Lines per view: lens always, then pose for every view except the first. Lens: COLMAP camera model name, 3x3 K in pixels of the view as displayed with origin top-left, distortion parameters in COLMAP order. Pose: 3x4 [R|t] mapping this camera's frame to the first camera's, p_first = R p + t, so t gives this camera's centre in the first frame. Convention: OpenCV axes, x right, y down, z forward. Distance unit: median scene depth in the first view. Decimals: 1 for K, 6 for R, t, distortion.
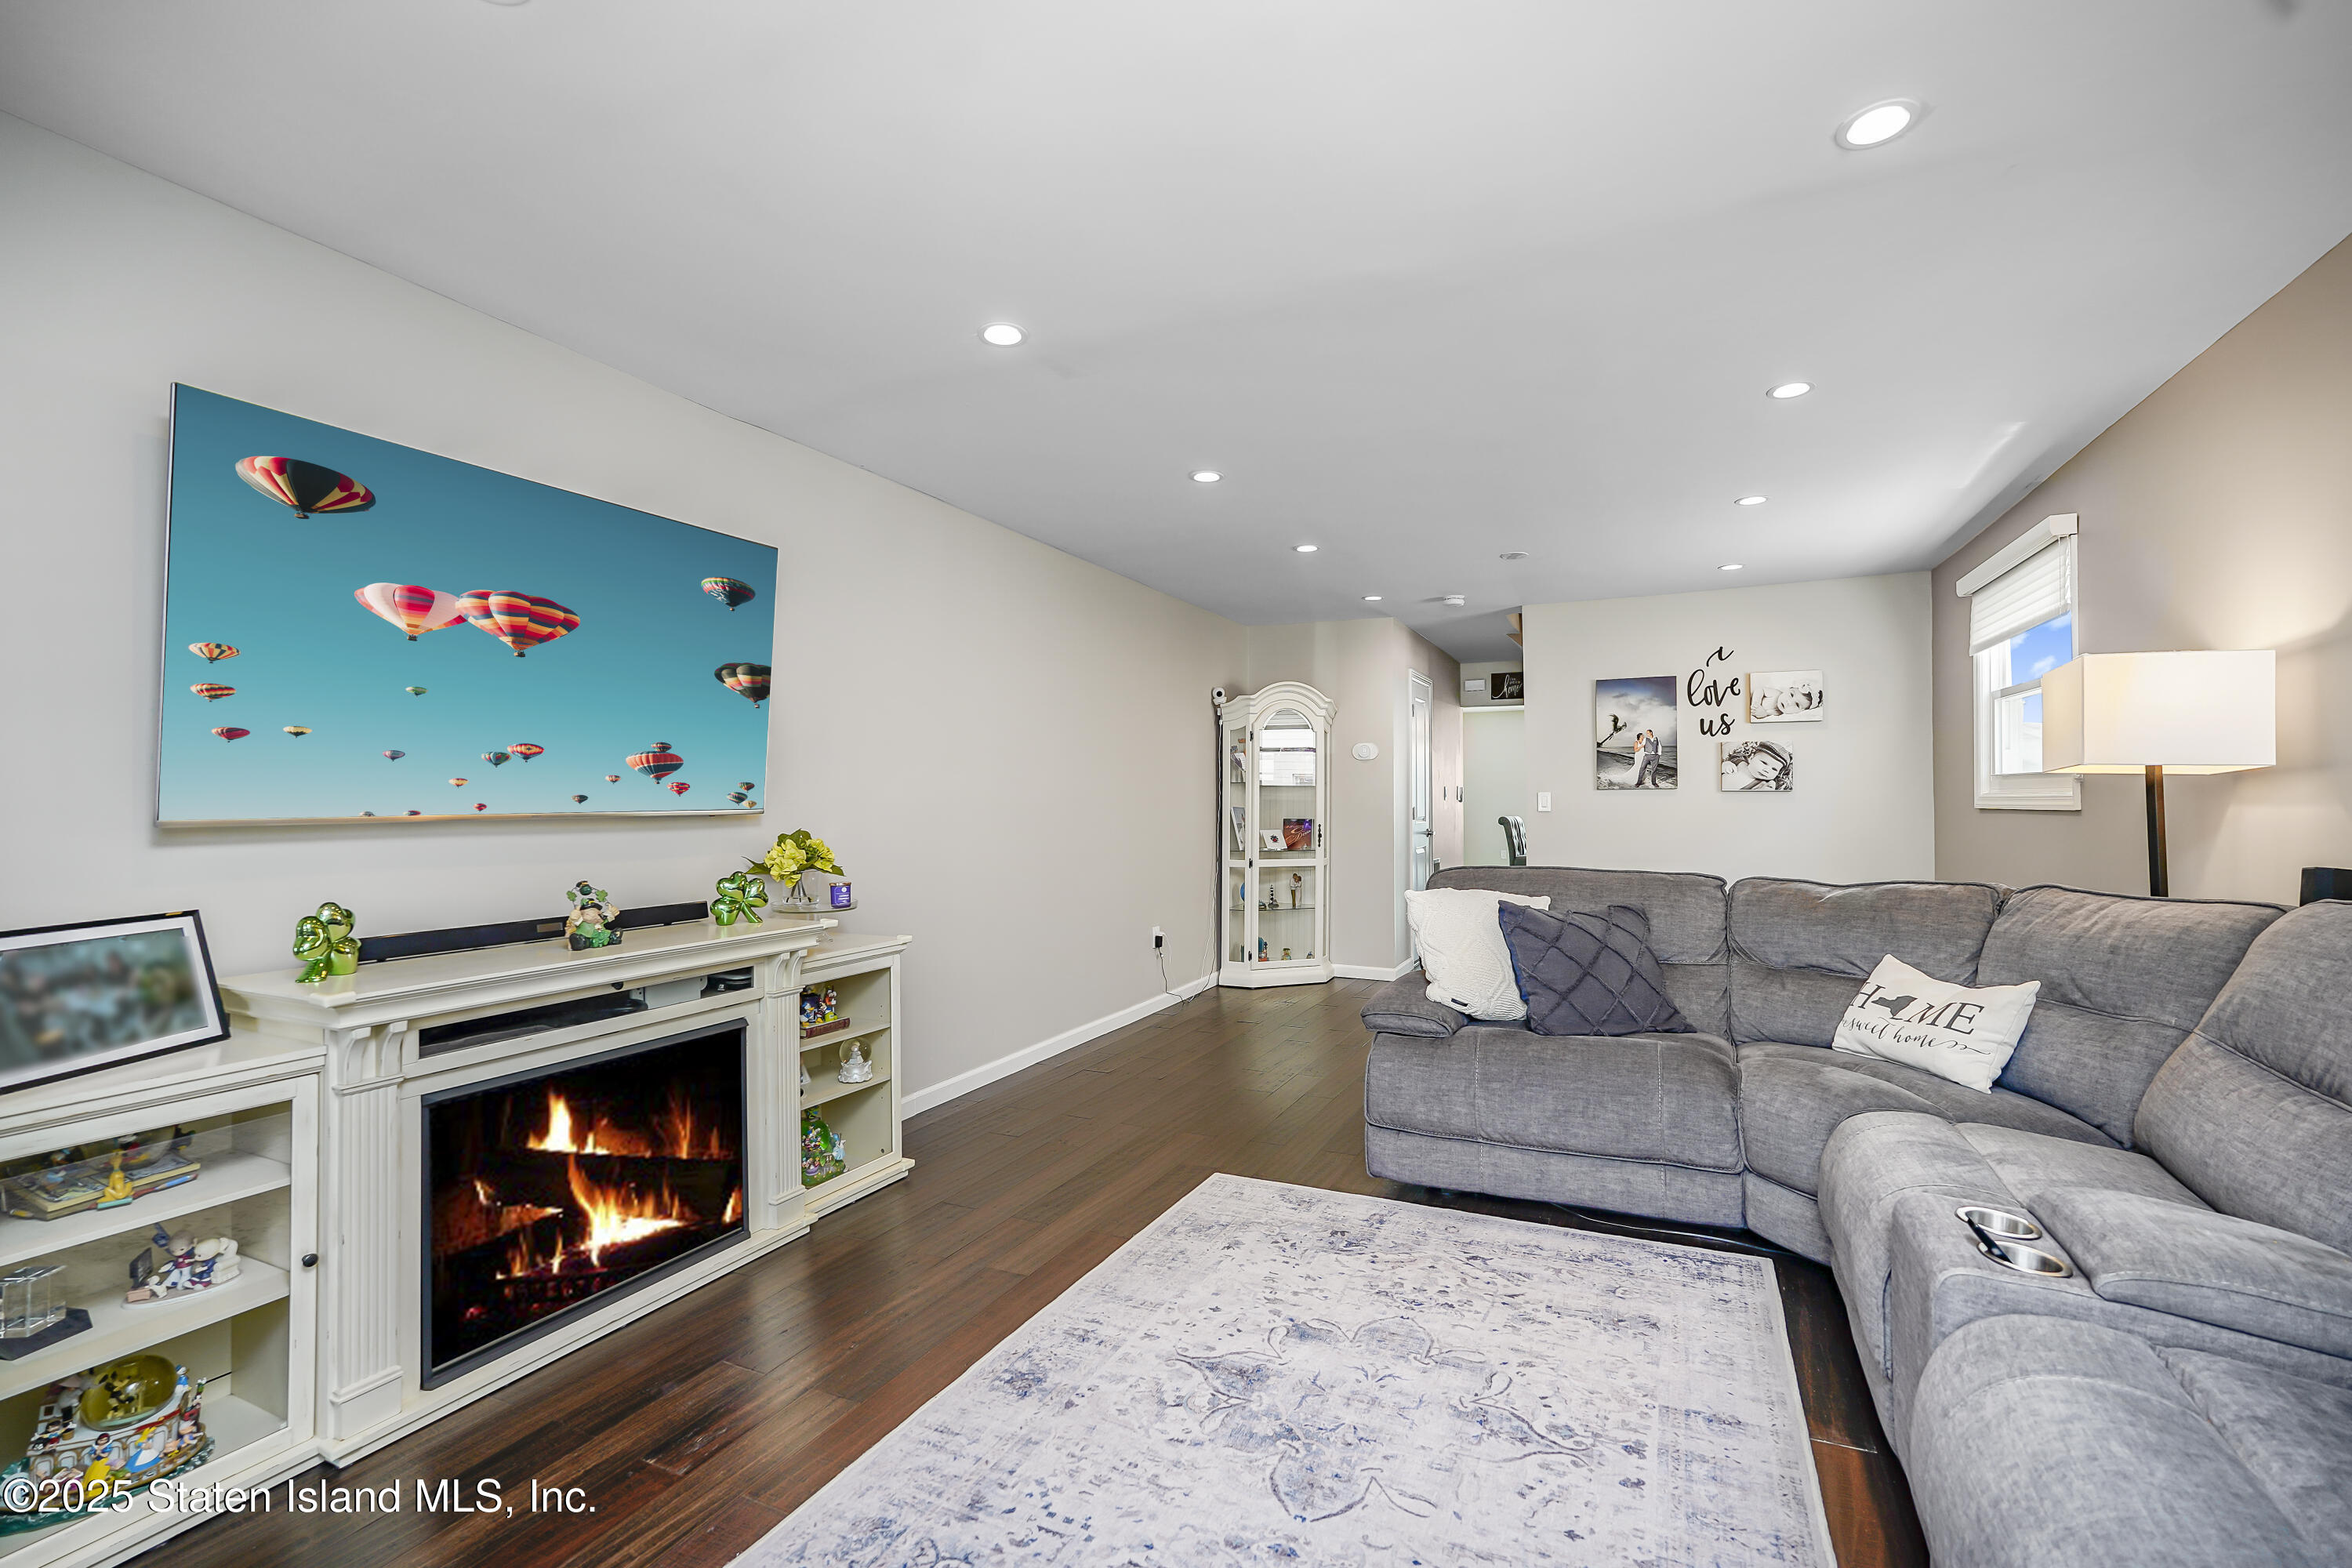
lens RADIAL K [[1046.9, 0, 1170.7], [0, 1046.9, 790.9], [0, 0, 1]] dist [-0.023761, 0.015592]
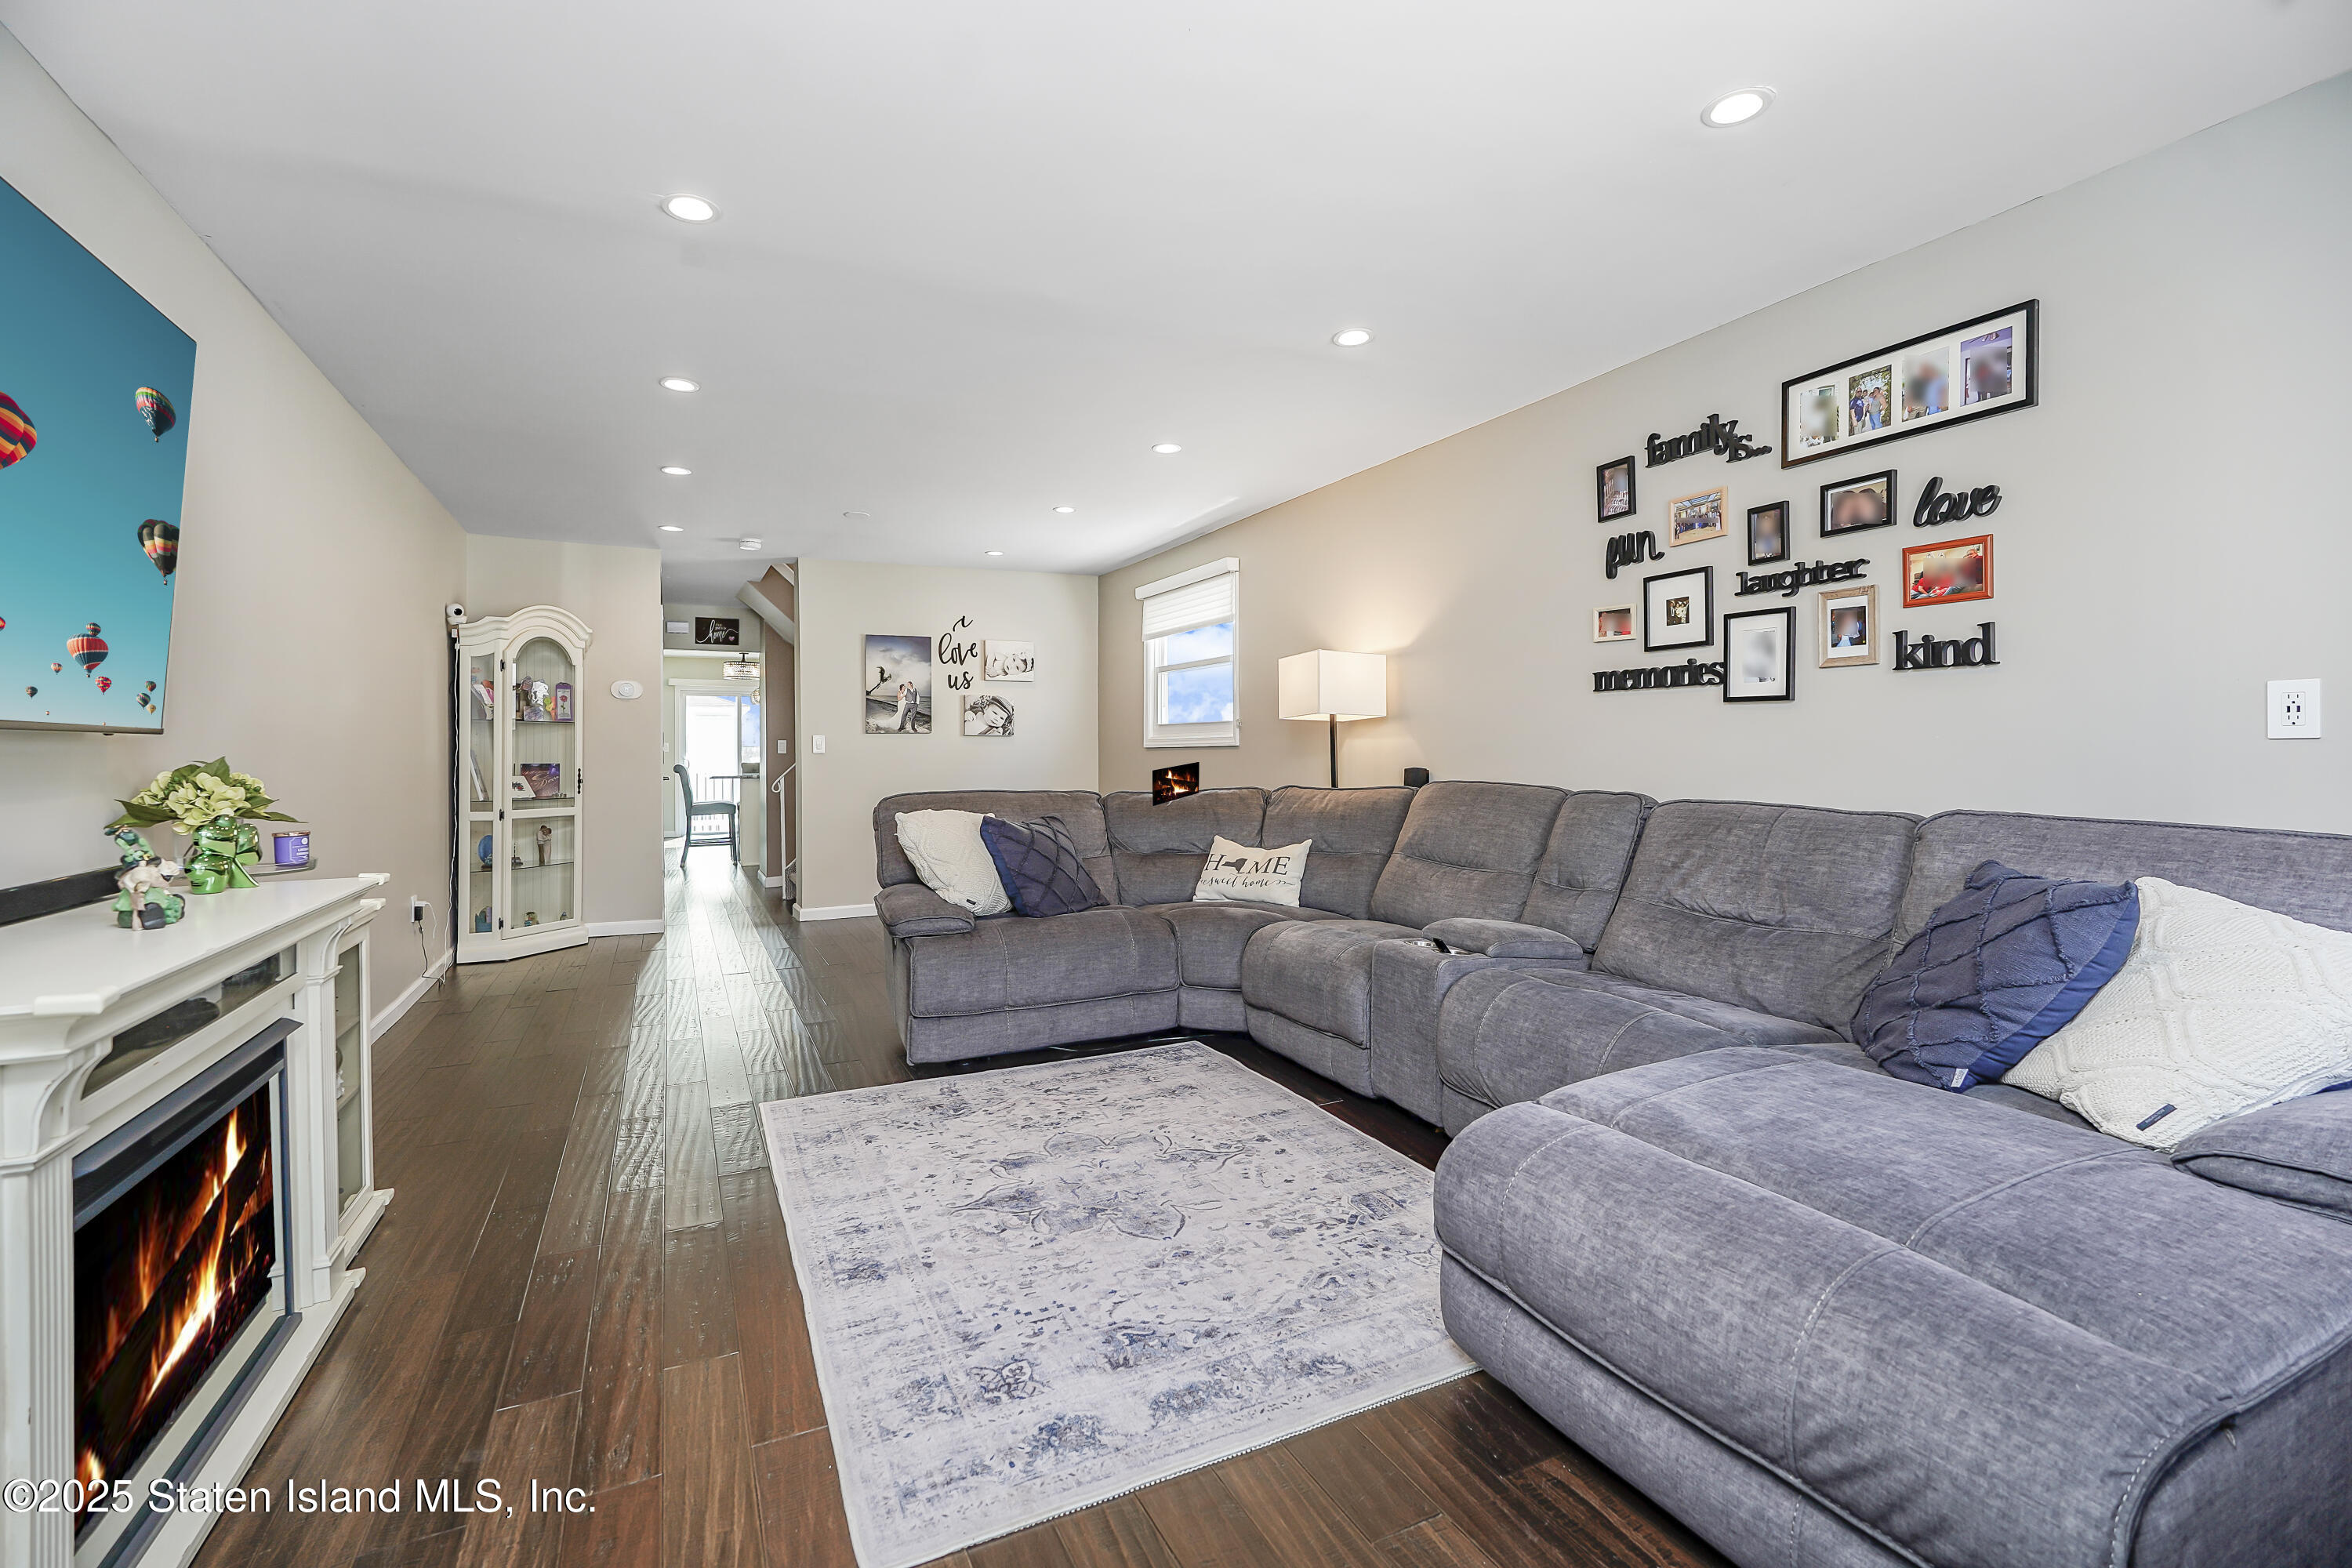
lens RADIAL K [[1055.7, 0, 1187.6], [0, 1055.7, 763.3], [0, 0, 1]] dist [-0.013358, 0.000226]
pose [[0.621980, -0.008711, 0.782984, -0.581053], [-0.003618, 0.999895, 0.013998, 0.031139], [-0.783024, -0.011539, 0.621884, 0.072310]]
